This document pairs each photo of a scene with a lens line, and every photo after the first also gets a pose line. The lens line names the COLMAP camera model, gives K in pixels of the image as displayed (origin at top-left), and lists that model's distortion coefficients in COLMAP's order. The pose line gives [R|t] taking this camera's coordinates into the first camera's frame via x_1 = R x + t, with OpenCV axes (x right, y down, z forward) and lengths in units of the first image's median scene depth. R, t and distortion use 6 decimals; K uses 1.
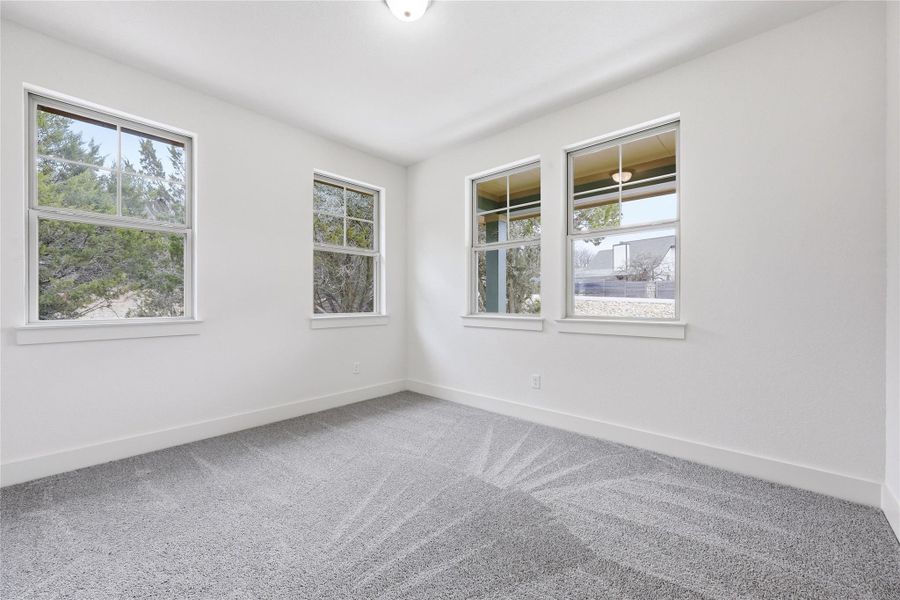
lens RADIAL K [[361.2, 0, 450.3], [0, 361.2, 298.7], [0, 0, 1]] dist [-0.000970, -0.000087]
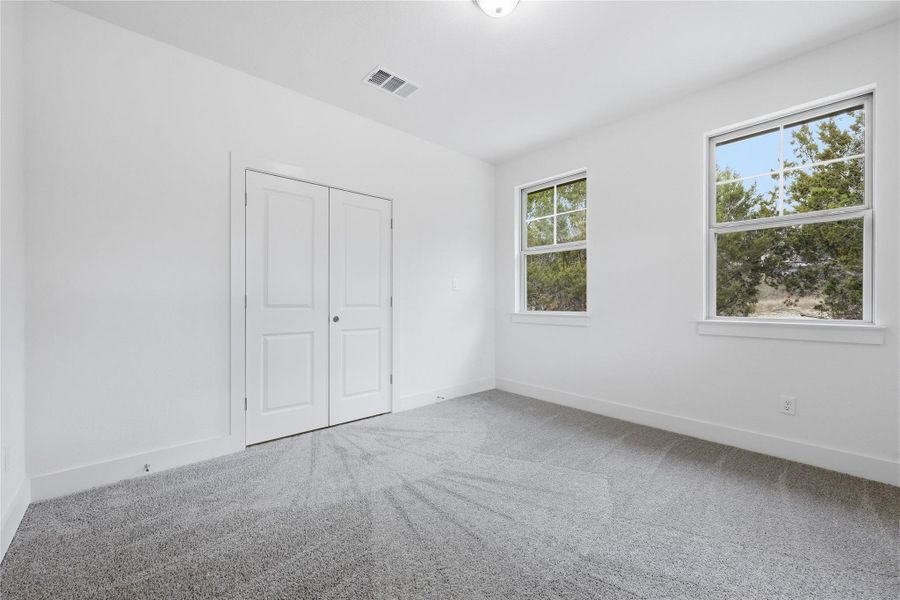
lens RADIAL K [[361.2, 0, 450.3], [0, 361.2, 298.7], [0, 0, 1]] dist [-0.000970, -0.000087]
pose [[-0.107375, -0.005404, -0.994204, 0.248101], [0.006423, 0.999961, -0.006129, 0.002902], [0.994198, -0.007044, -0.107336, 0.273213]]
